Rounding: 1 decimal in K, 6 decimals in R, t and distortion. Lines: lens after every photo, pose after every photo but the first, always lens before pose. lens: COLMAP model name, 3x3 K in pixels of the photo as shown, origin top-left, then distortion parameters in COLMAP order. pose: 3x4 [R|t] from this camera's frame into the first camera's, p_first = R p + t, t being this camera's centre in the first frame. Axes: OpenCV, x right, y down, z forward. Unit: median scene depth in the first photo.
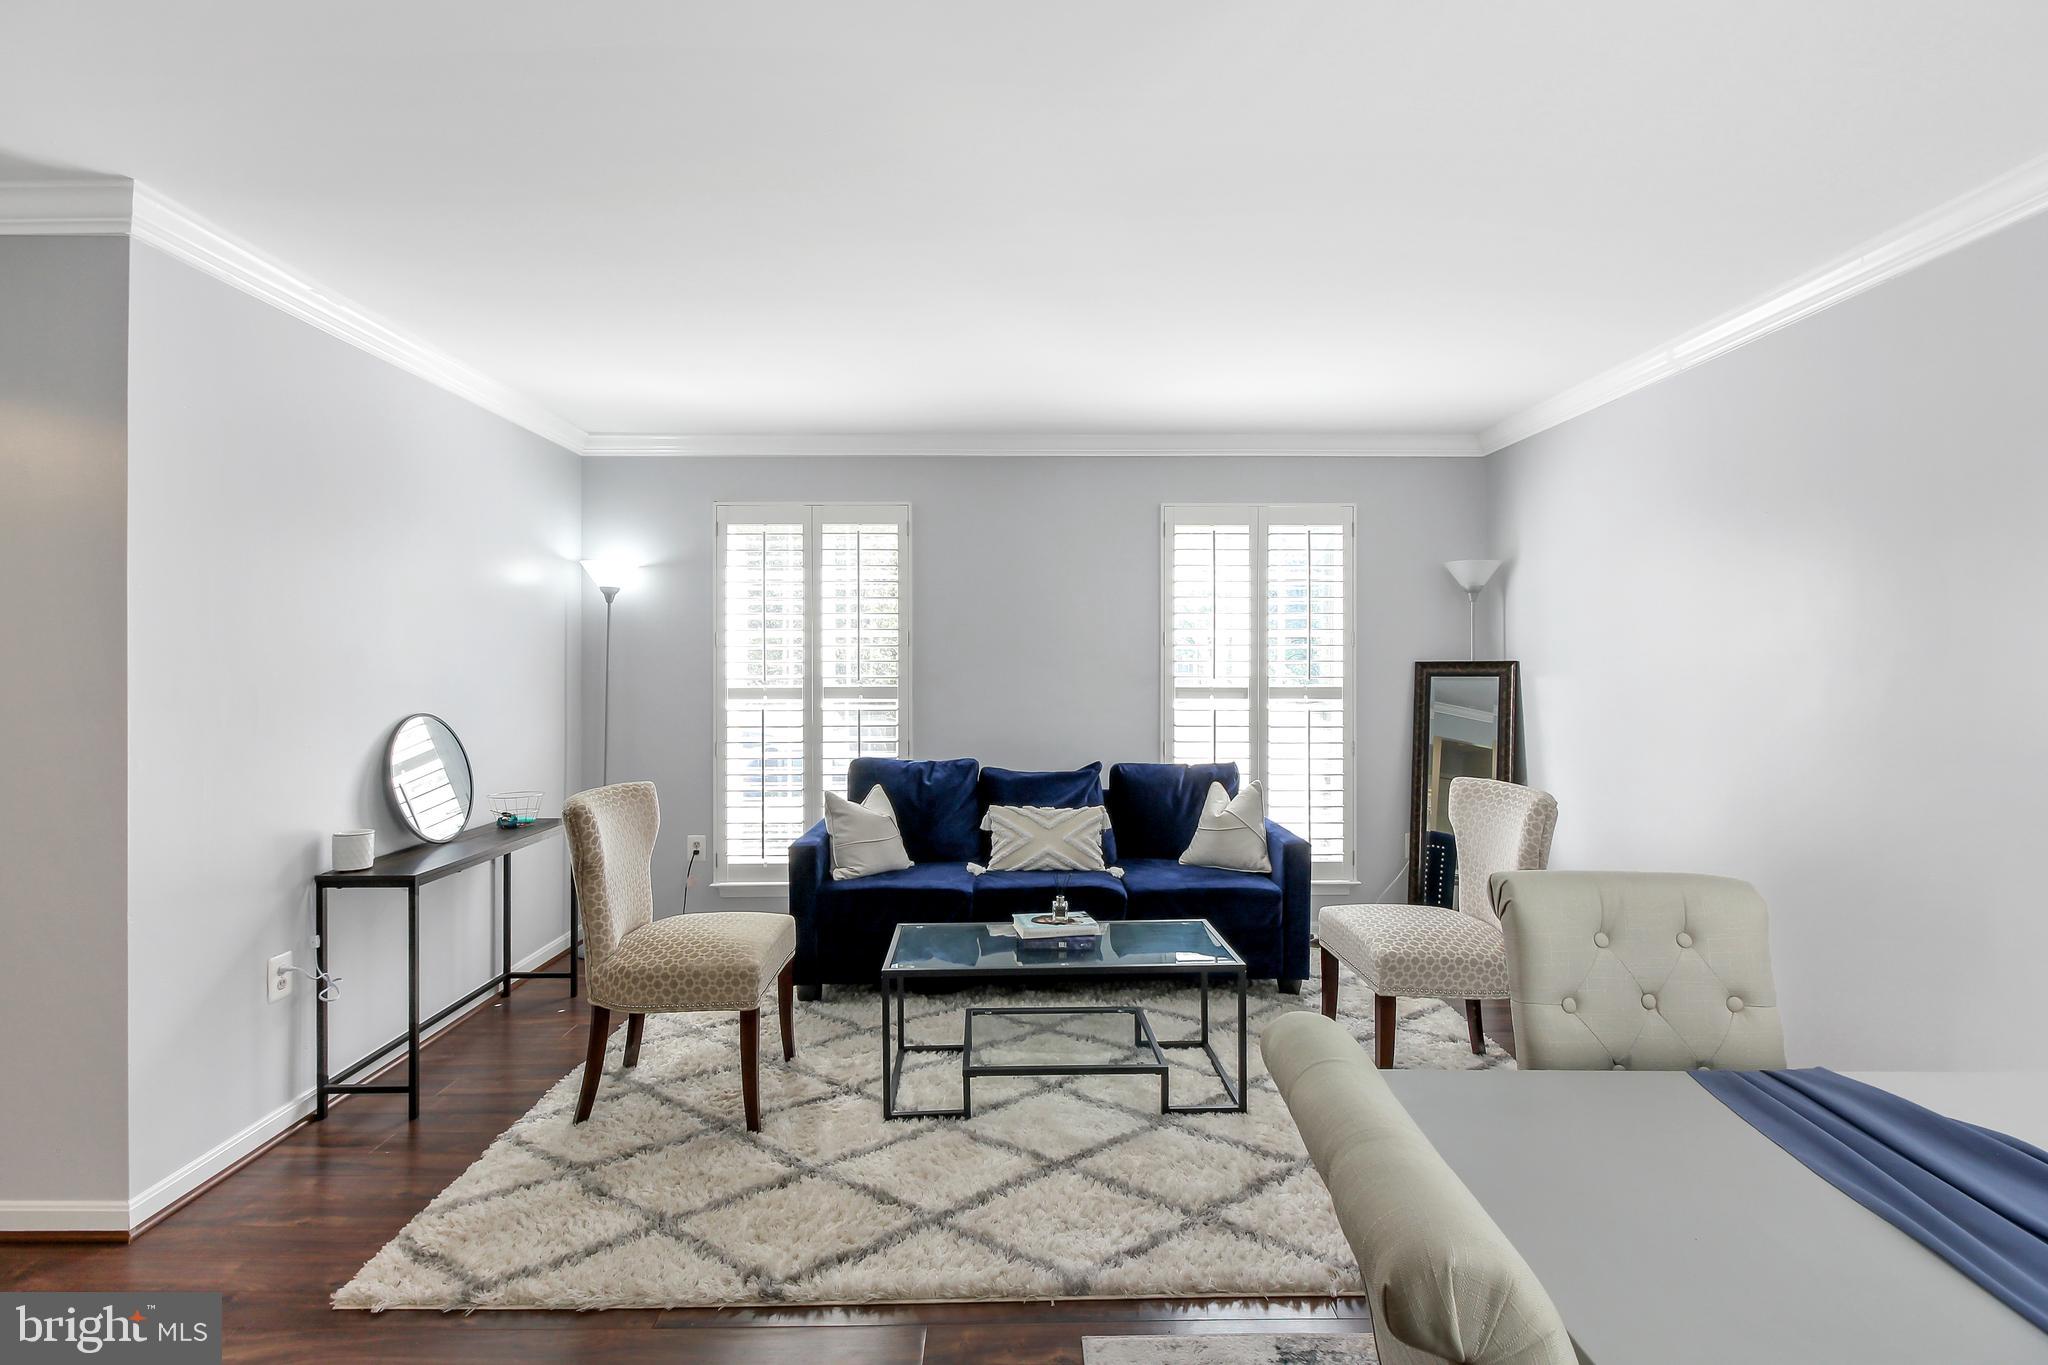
lens RADIAL K [[956.4, 0, 1039.9], [0, 956.4, 654.3], [0, 0, 1]] dist [0.010984, -0.007875]
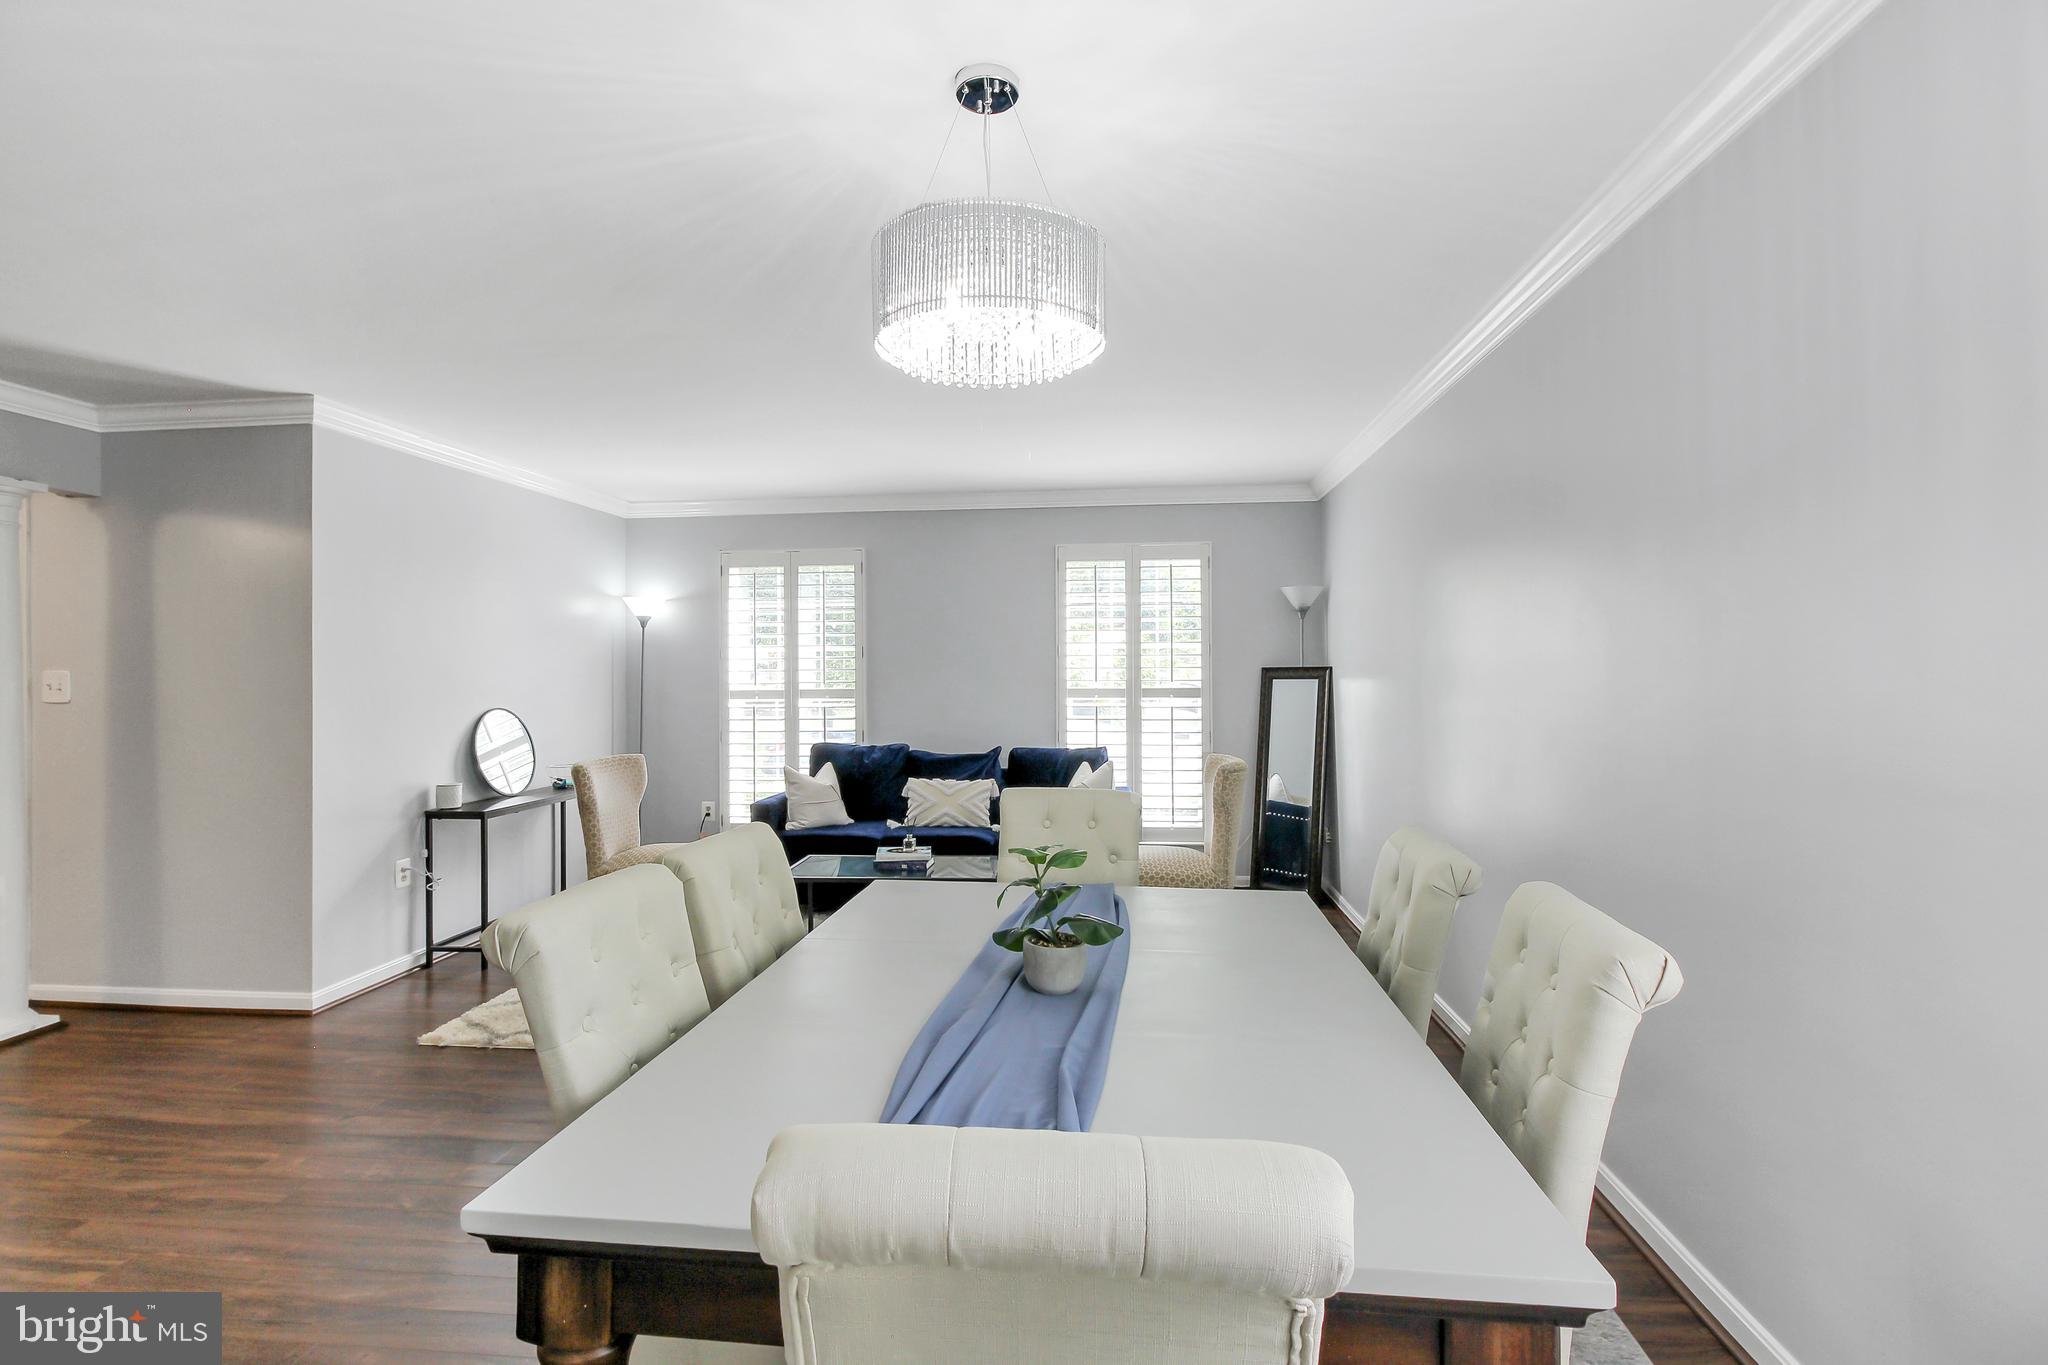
lens RADIAL K [[956.4, 0, 1056.1], [0, 956.4, 654.2], [0, 0, 1]] dist [0.010984, -0.007875]
pose [[0.993795, -0.008085, -0.110929, 0.285866], [0.007484, 0.999955, -0.005836, -0.004573], [0.110972, 0.004969, 0.993811, -0.284146]]
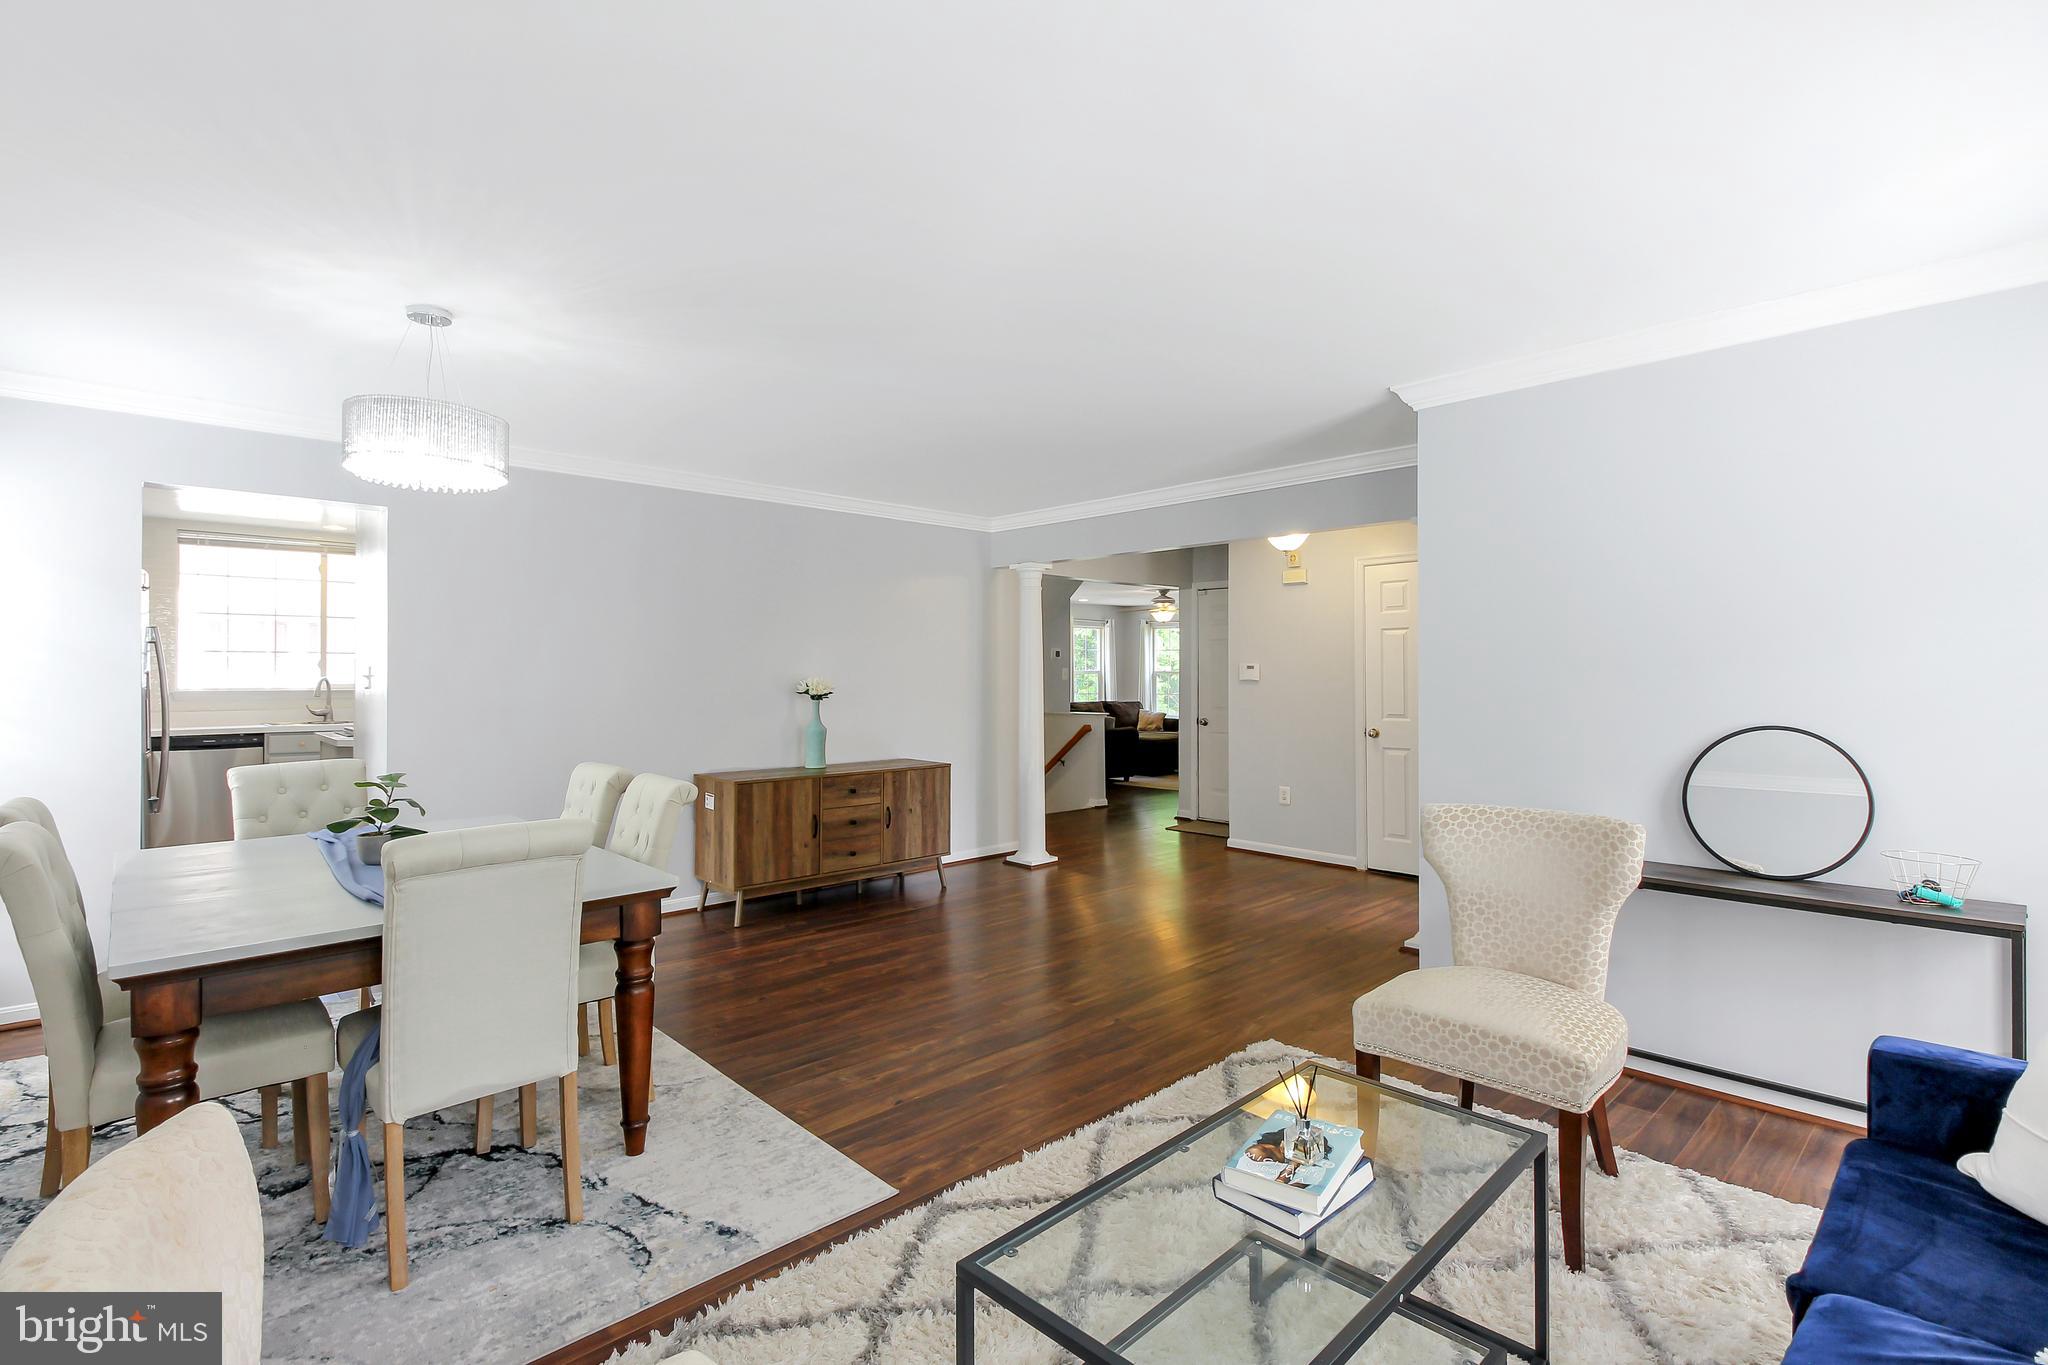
lens RADIAL K [[956.4, 0, 1021.3], [0, 956.4, 671.2], [0, 0, 1]] dist [0.010984, -0.007875]
pose [[-0.738890, -0.003816, -0.673815, 0.364081], [0.006328, 0.999901, -0.012602, 0.008296], [0.673796, -0.013575, -0.738792, 0.930382]]
